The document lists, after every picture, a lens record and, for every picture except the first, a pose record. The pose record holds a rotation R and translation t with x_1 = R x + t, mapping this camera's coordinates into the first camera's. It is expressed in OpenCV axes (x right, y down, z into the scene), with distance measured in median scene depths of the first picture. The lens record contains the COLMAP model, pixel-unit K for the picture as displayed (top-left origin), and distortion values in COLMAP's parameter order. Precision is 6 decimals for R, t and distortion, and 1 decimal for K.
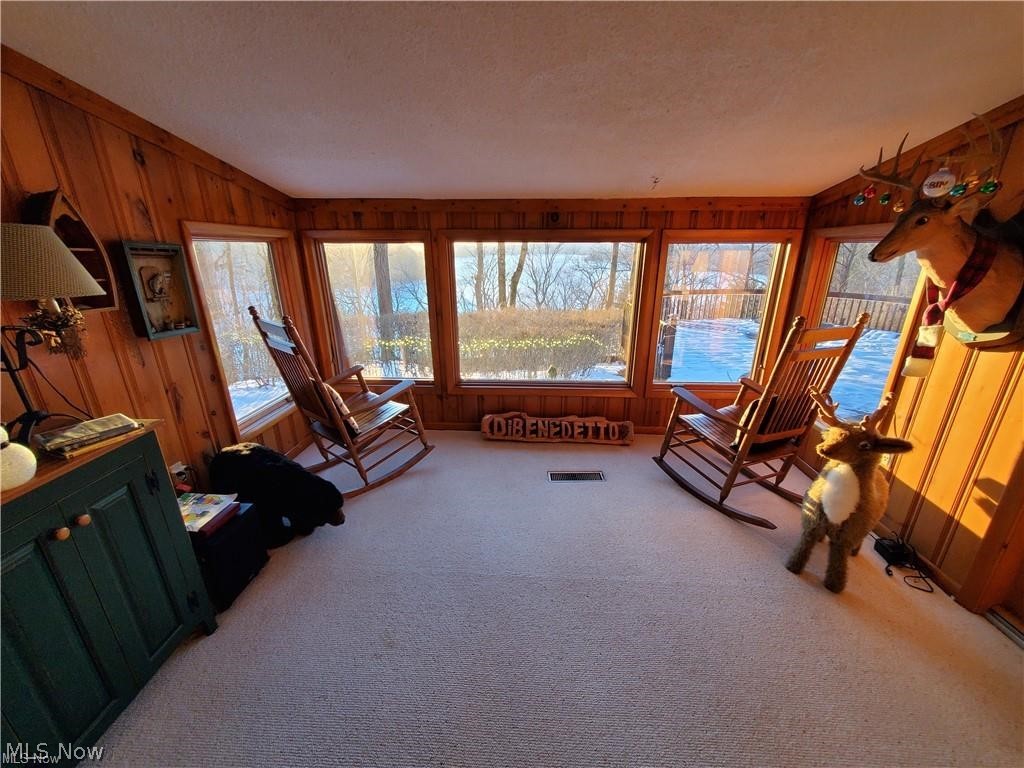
lens RADIAL K [[405.2, 0, 510.5], [0, 405.2, 384.3], [0, 0, 1]] dist [0.000655, -0.000301]
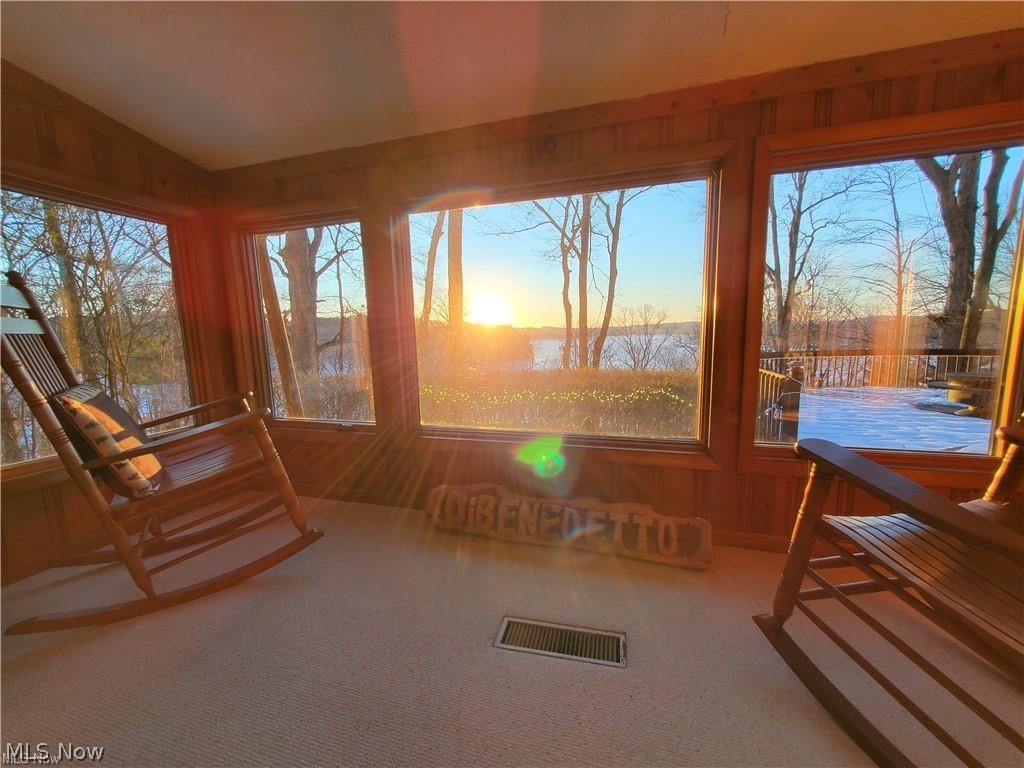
lens RADIAL K [[405.2, 0, 510.2], [0, 405.2, 385.1], [0, 0, 1]] dist [0.000655, -0.000301]
pose [[0.971493, 0.013088, -0.236707, 0.183462], [-0.056551, 0.982445, -0.177775, 0.033893], [0.230225, 0.186093, 0.955178, 0.455680]]
